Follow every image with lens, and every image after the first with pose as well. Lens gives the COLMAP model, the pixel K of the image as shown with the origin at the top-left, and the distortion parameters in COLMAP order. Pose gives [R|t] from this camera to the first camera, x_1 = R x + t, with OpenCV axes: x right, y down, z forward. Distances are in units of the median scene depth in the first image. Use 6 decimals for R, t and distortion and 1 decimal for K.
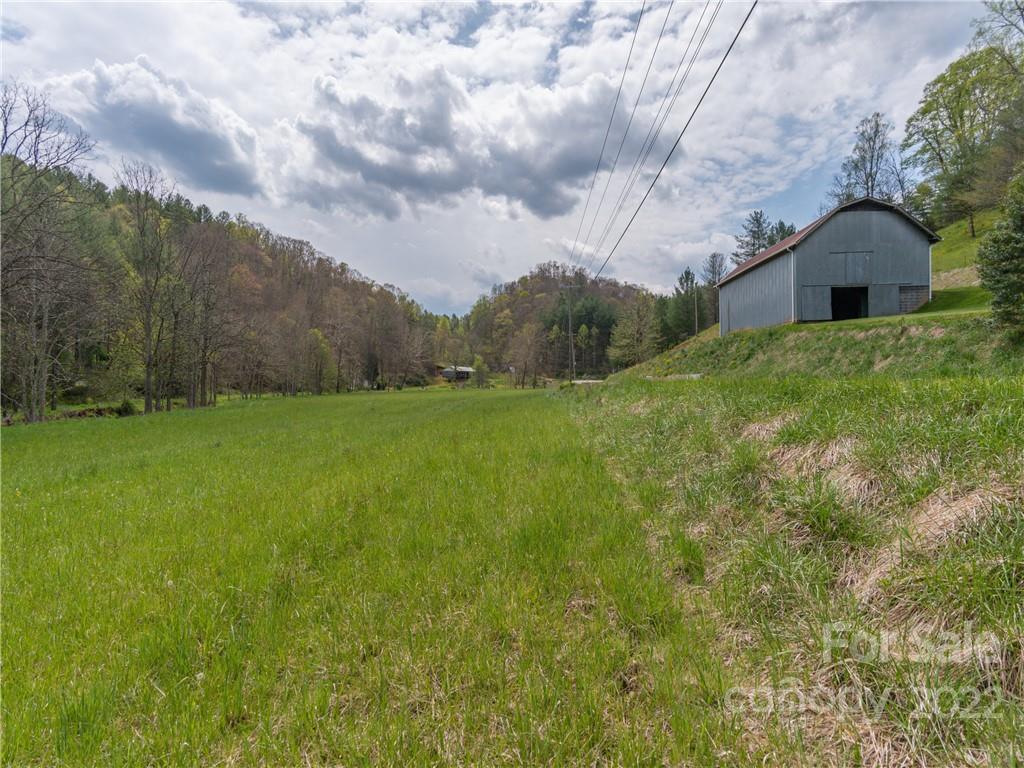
lens RADIAL K [[507.3, 0, 507.0], [0, 507.3, 392.7], [0, 0, 1]] dist [0.003175, 0.000152]
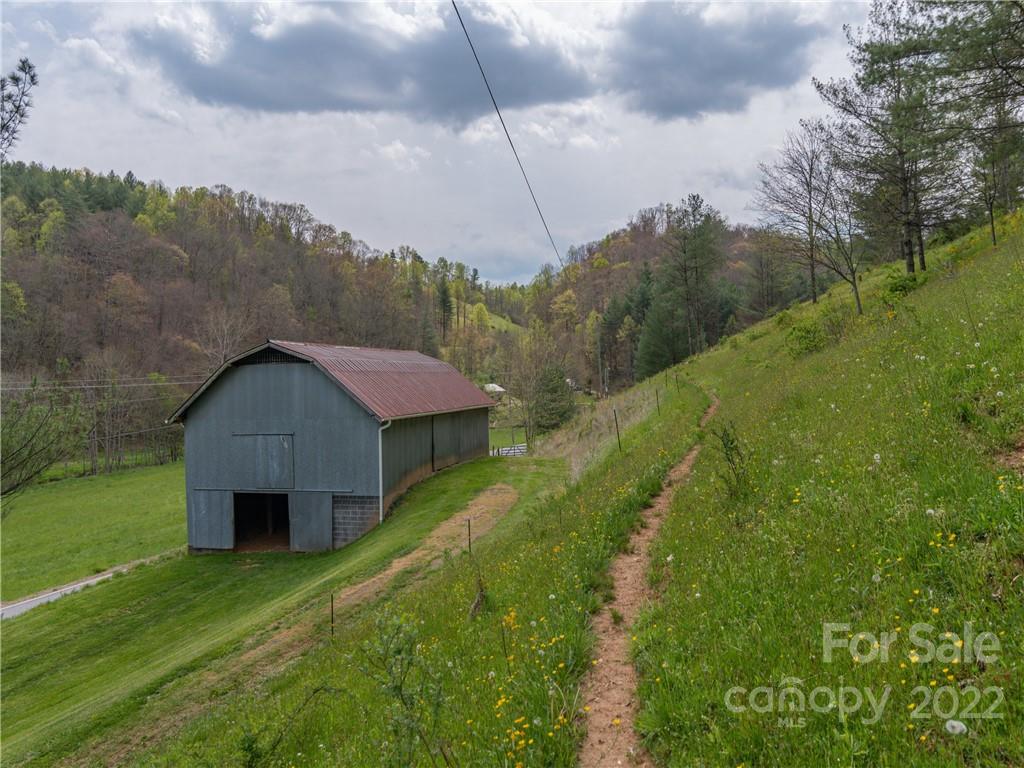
lens RADIAL K [[748.1, 0, 511.3], [0, 748.1, 383.6], [0, 0, 1]] dist [0.002775, 0.004961]
pose [[0.979825, -0.015584, -0.199251, 1.123504], [0.014338, 0.999868, -0.007695, -0.322435], [0.199344, 0.004683, 0.979918, 0.216268]]
